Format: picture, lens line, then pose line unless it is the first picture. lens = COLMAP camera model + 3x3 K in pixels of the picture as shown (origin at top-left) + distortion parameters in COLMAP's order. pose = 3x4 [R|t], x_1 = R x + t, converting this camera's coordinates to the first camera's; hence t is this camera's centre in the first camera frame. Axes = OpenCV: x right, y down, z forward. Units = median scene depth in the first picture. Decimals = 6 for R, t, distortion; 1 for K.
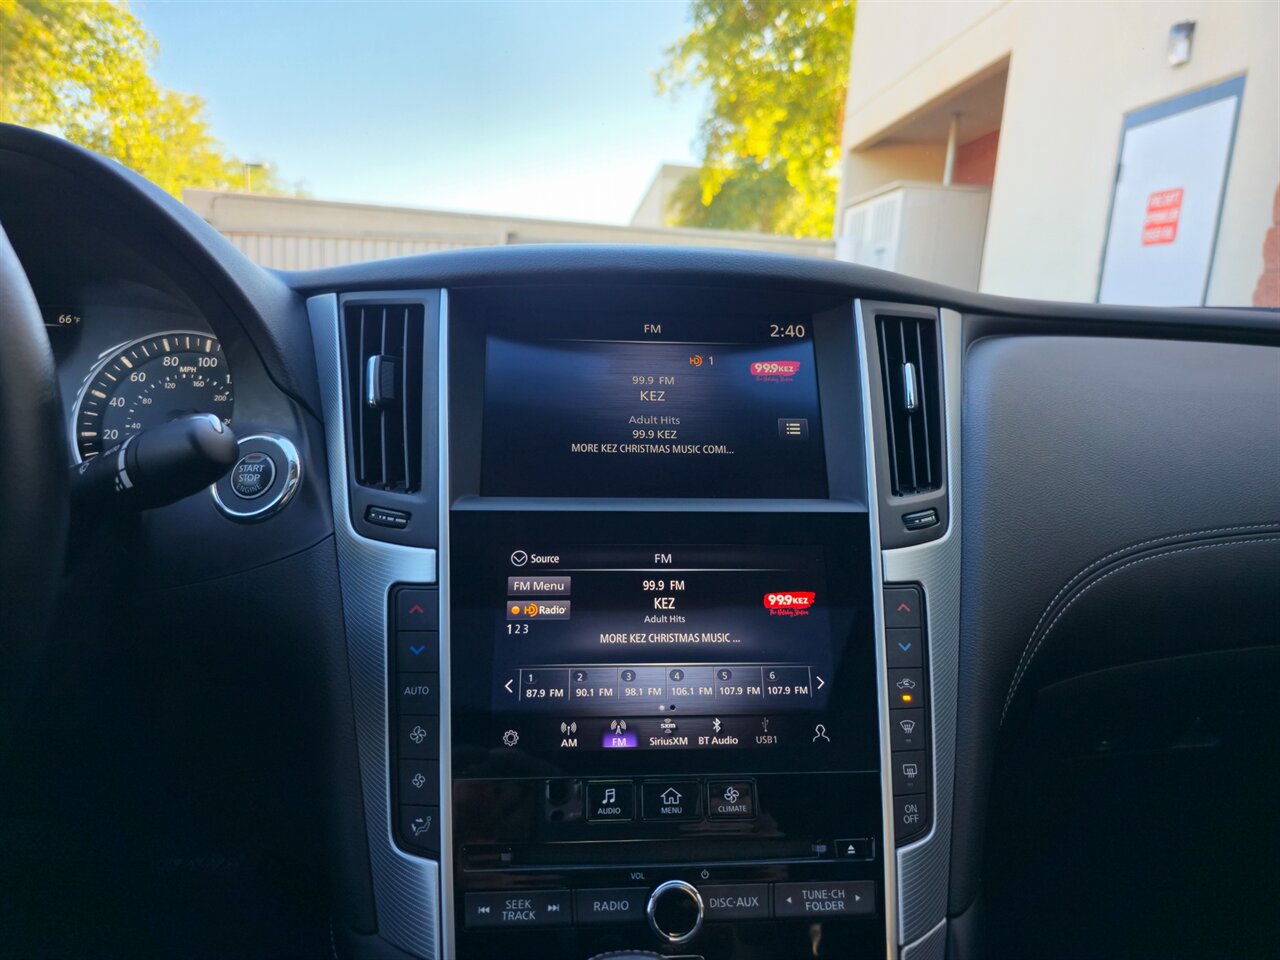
lens RADIAL K [[886.4, 0, 644.6], [0, 886.4, 471.1], [0, 0, 1]] dist [0.014129, -0.027116]
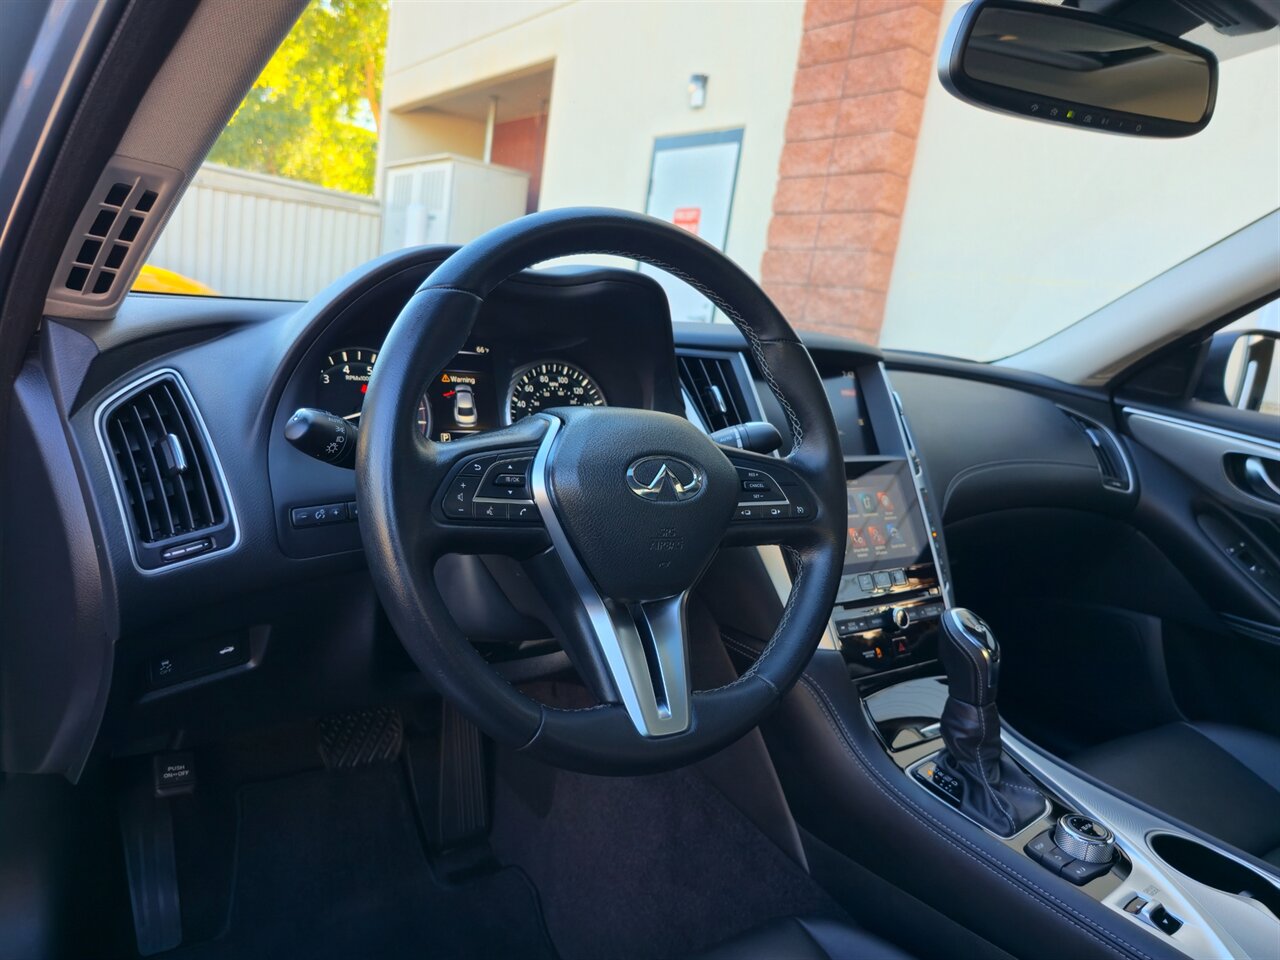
lens RADIAL K [[886.4, 0, 637.1], [0, 886.4, 486.5], [0, 0, 1]] dist [0.014129, -0.027116]
pose [[0.845412, -0.038724, 0.532708, -1.293283], [0.001410, 0.997527, 0.070276, -0.041613], [-0.534112, -0.058661, 0.843376, -0.487706]]
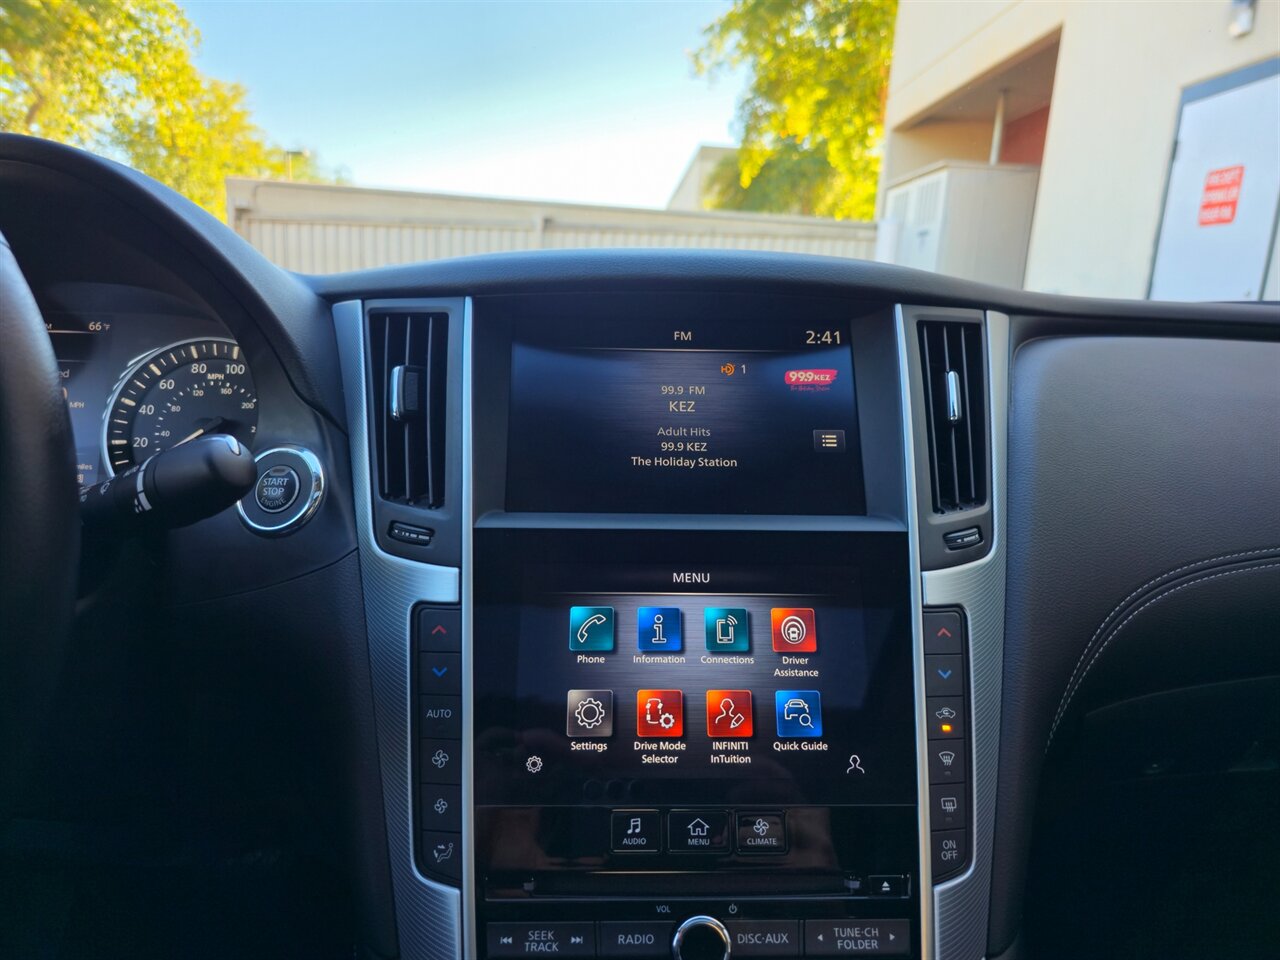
lens RADIAL K [[886.4, 0, 639.4], [0, 886.4, 479.5], [0, 0, 1]] dist [0.014129, -0.027116]
pose [[0.998871, 0.003460, -0.047382, 0.007191], [-0.002196, 0.999641, 0.026707, -0.027544], [0.047458, -0.026573, 0.998520, 0.027318]]
